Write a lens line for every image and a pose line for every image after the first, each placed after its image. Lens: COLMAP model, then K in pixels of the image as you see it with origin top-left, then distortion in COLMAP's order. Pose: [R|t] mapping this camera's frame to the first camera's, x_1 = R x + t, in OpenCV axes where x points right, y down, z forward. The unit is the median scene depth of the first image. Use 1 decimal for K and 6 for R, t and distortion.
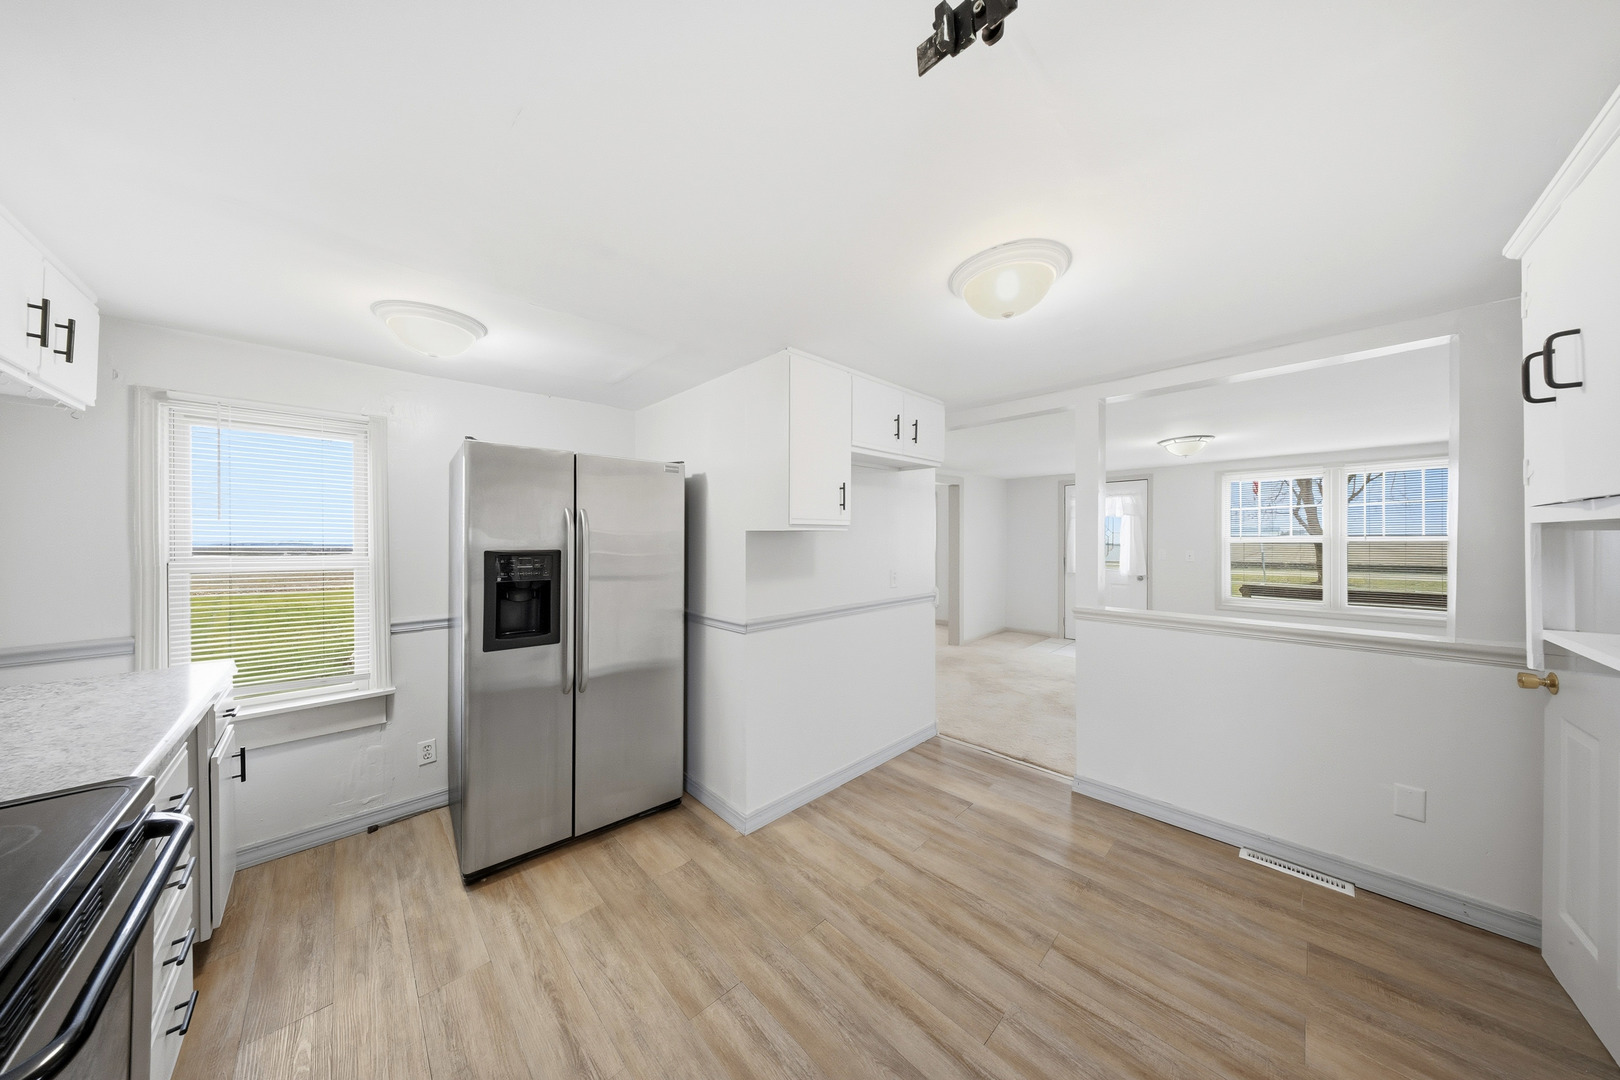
lens RADIAL K [[483.0, 0, 809.5], [0, 483.0, 535.9], [0, 0, 1]] dist [-0.005264, -0.000087]
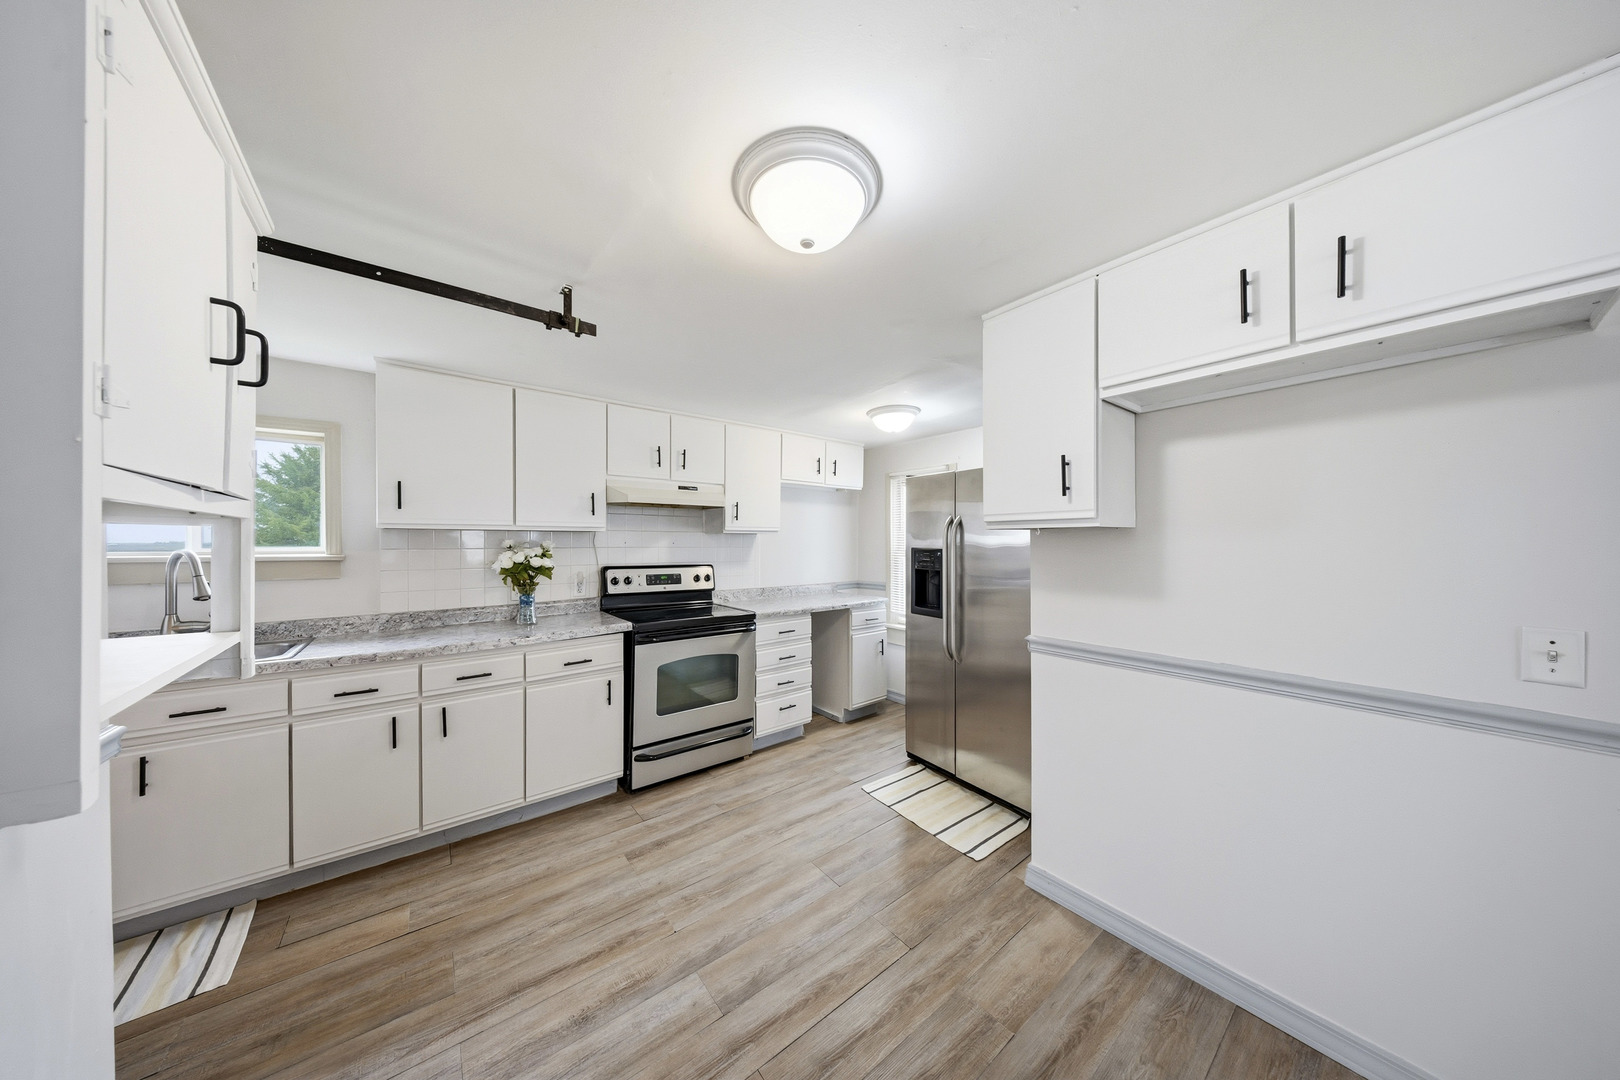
lens RADIAL K [[483.0, 0, 809.5], [0, 483.0, 535.9], [0, 0, 1]] dist [-0.005264, -0.000087]
pose [[-0.097659, -0.009760, -0.995172, 0.914383], [0.001449, 0.999949, -0.009949, 0.008033], [0.995219, -0.002414, -0.097640, 0.835825]]
